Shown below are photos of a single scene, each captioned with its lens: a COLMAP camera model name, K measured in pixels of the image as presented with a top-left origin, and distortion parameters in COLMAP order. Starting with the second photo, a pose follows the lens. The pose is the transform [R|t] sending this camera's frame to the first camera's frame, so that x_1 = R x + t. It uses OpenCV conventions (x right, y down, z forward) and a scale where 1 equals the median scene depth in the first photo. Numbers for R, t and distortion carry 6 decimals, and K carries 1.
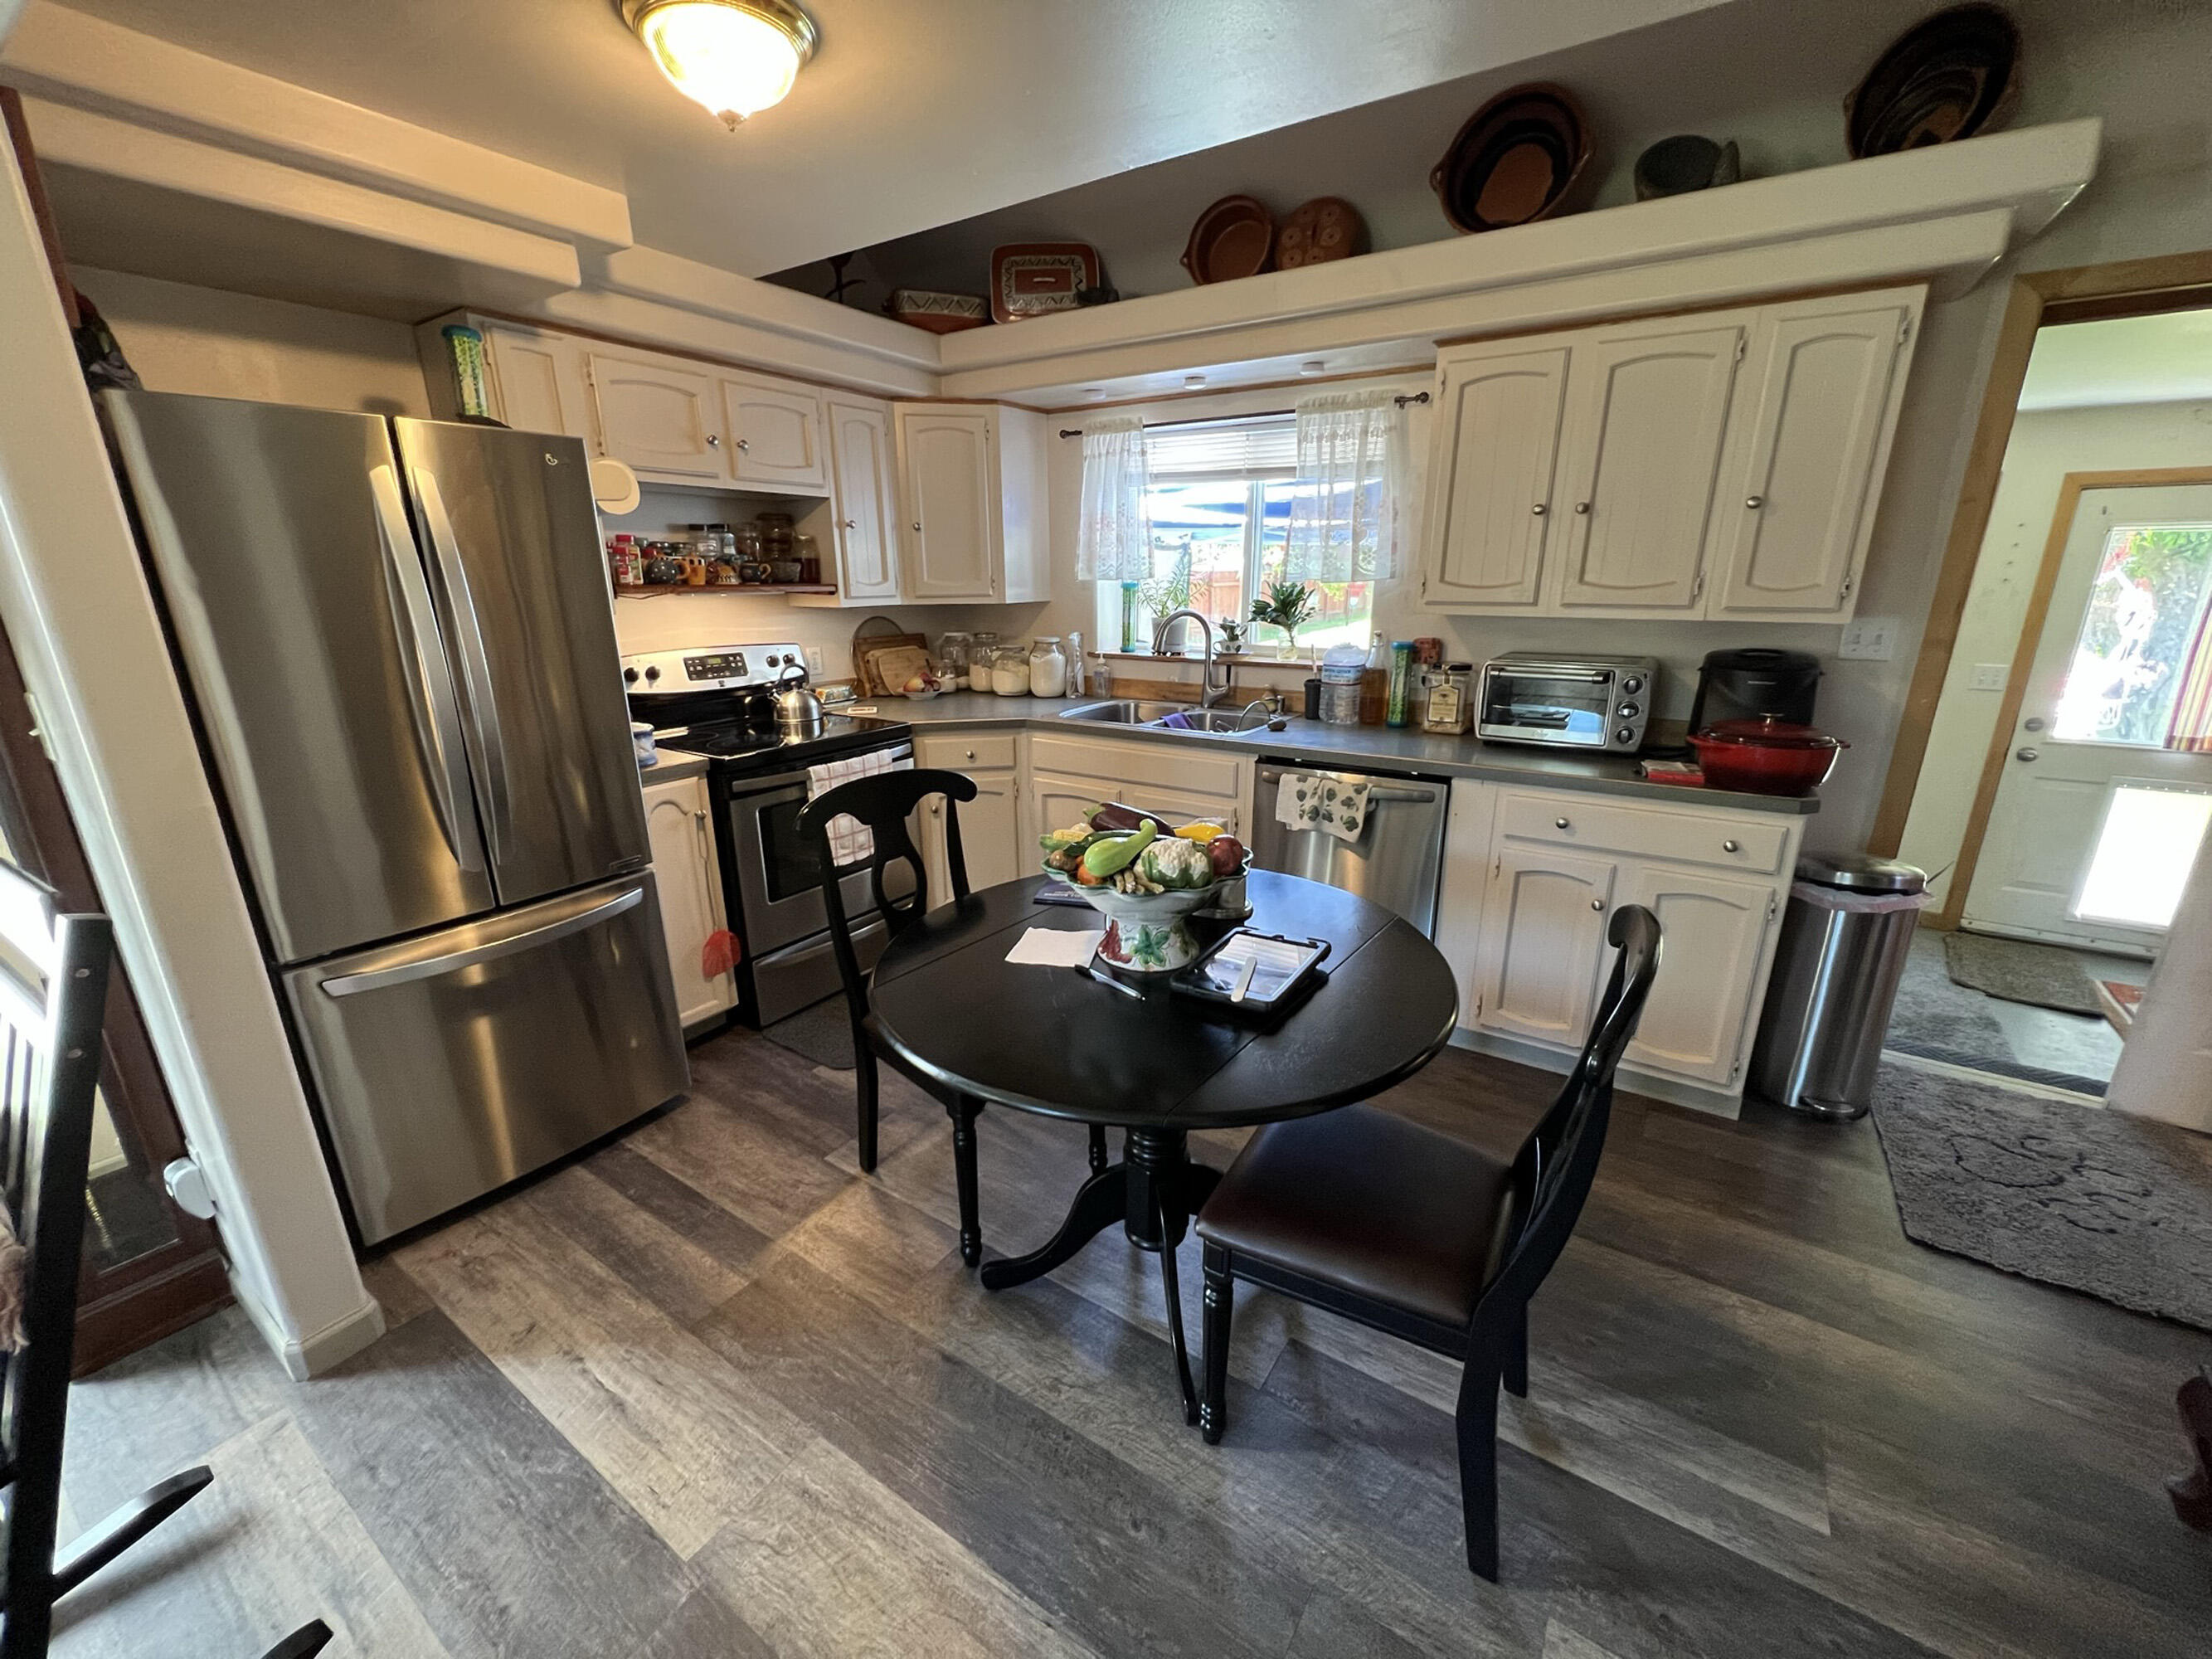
lens RADIAL K [[887.0, 0, 1106.7], [0, 887.0, 832.4], [0, 0, 1]] dist [-0.000707, 0.000316]
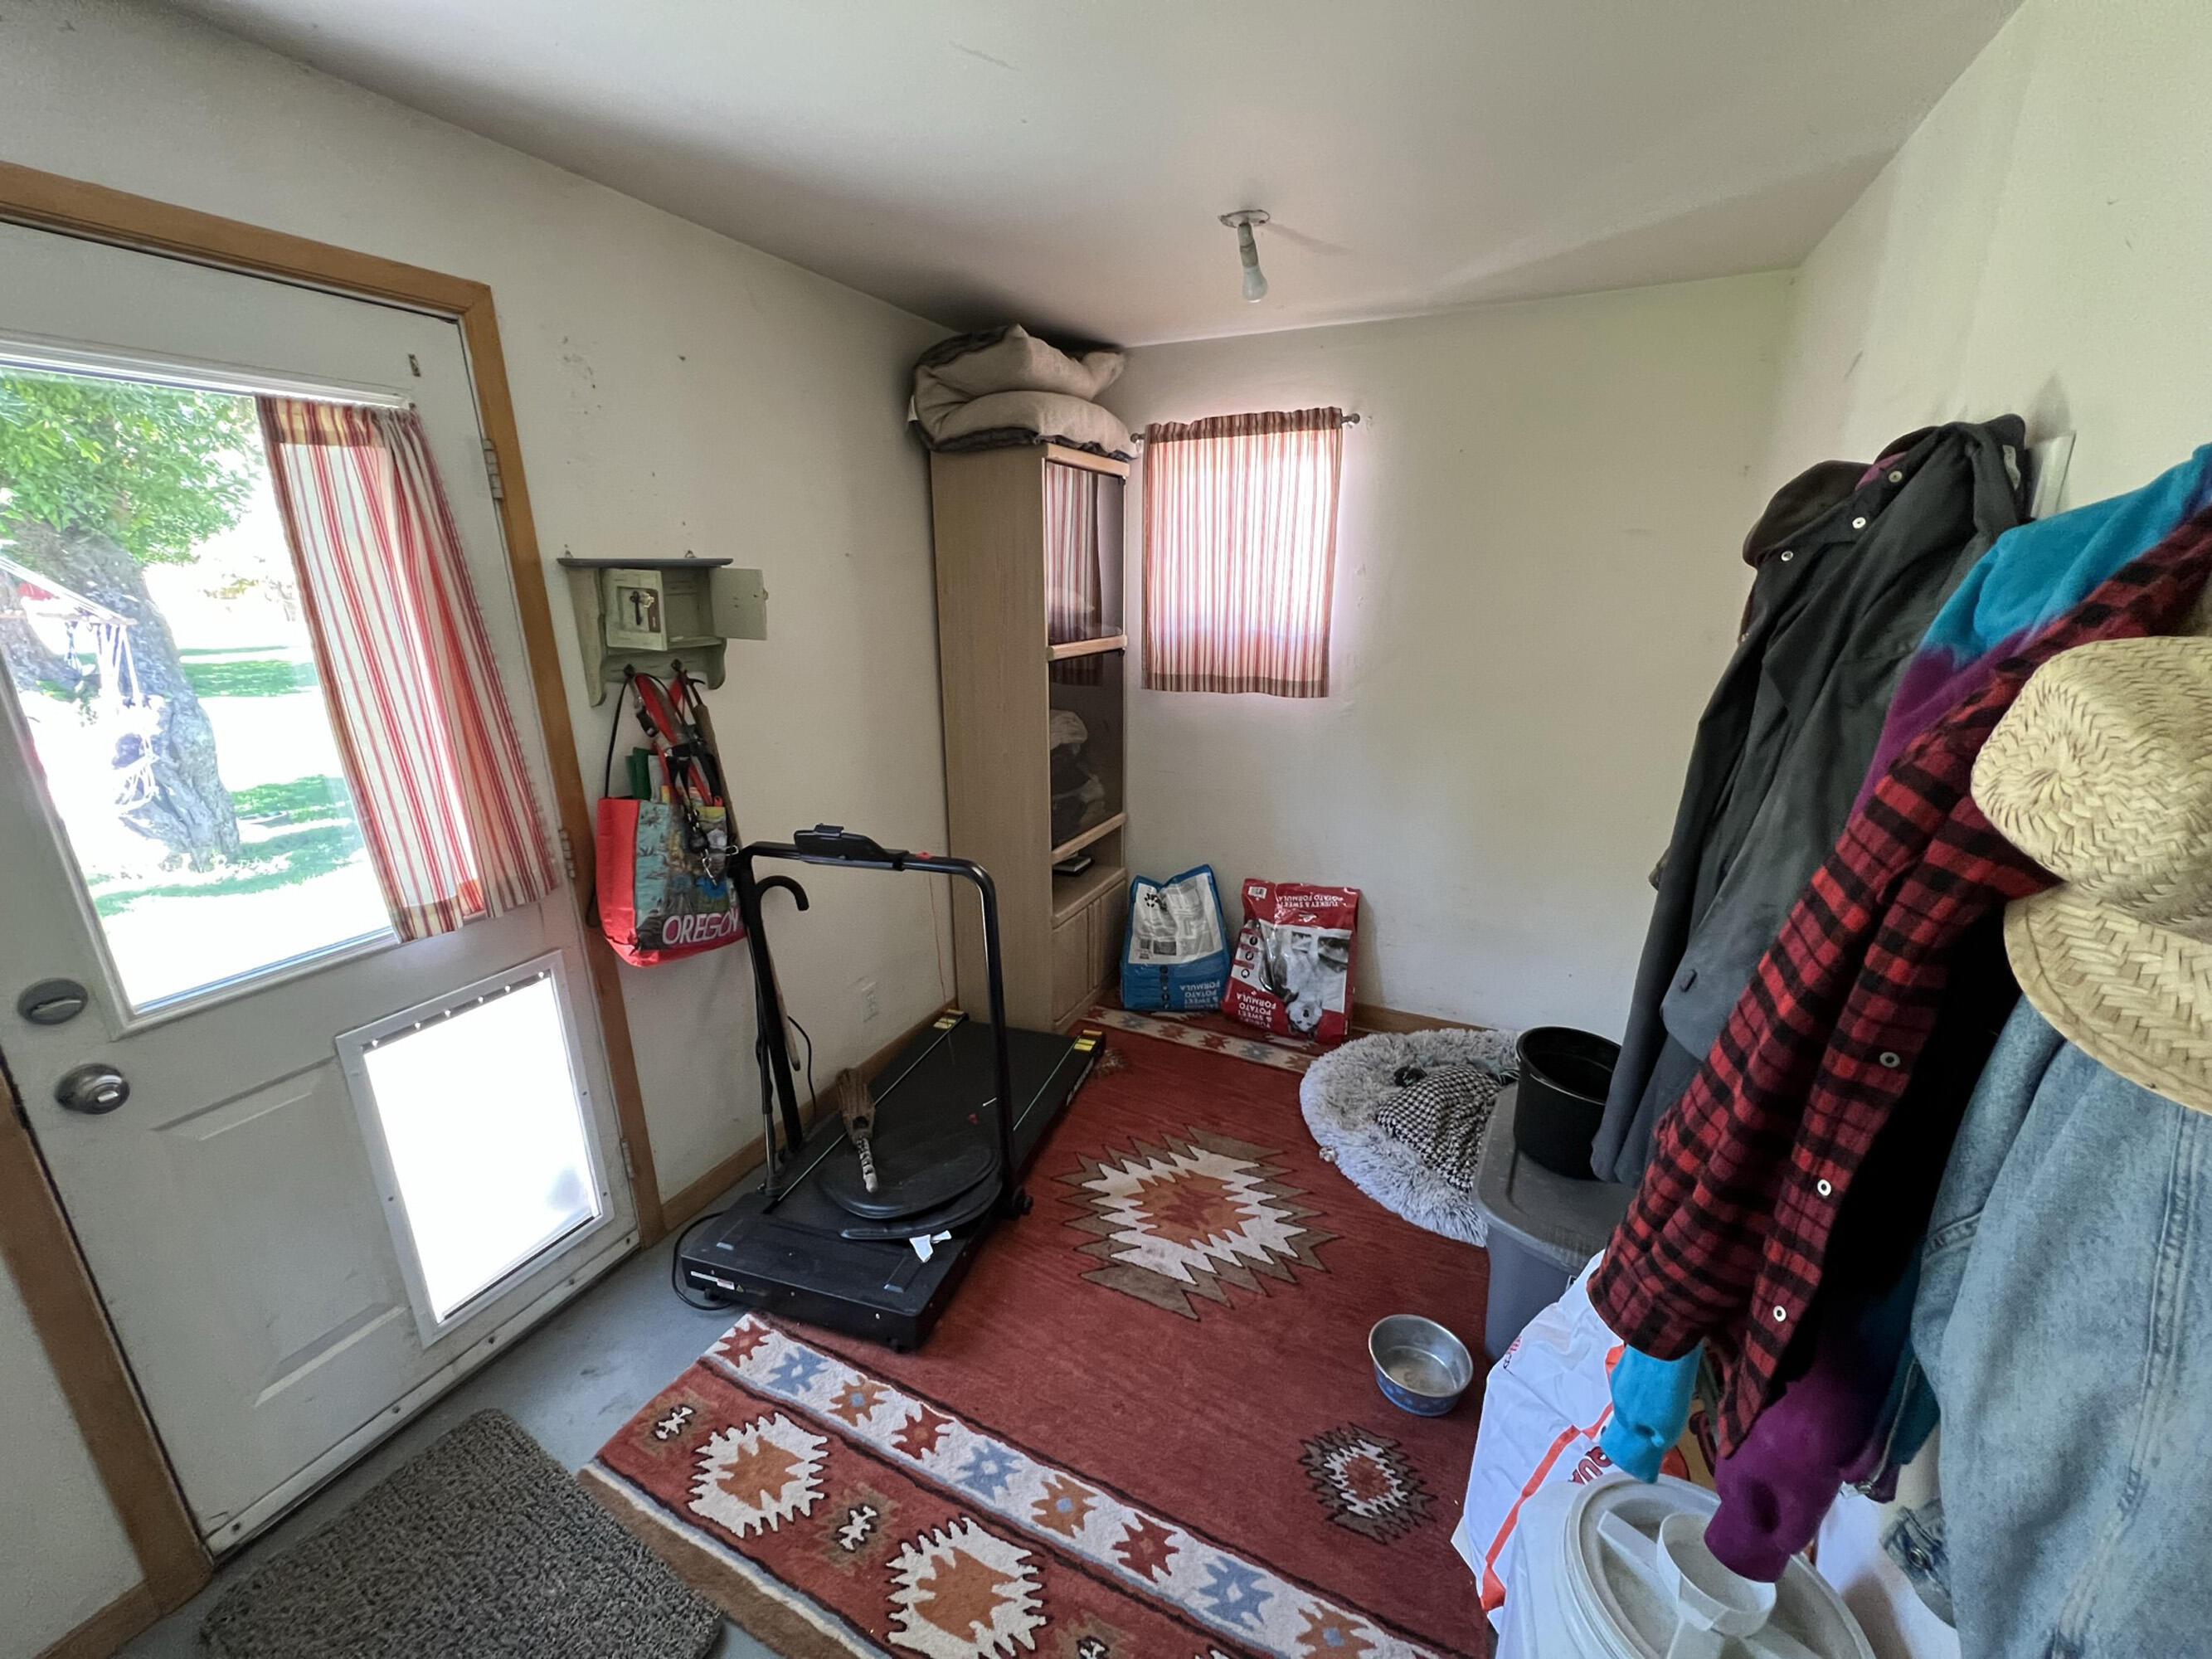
lens RADIAL K [[887.0, 0, 1106.7], [0, 887.0, 832.4], [0, 0, 1]] dist [-0.000707, 0.000316]
pose [[-0.142707, -0.279385, 0.949515, 0.635950], [0.288684, 0.905872, 0.309931, -0.146451], [-0.946729, 0.318339, -0.048620, 0.575844]]
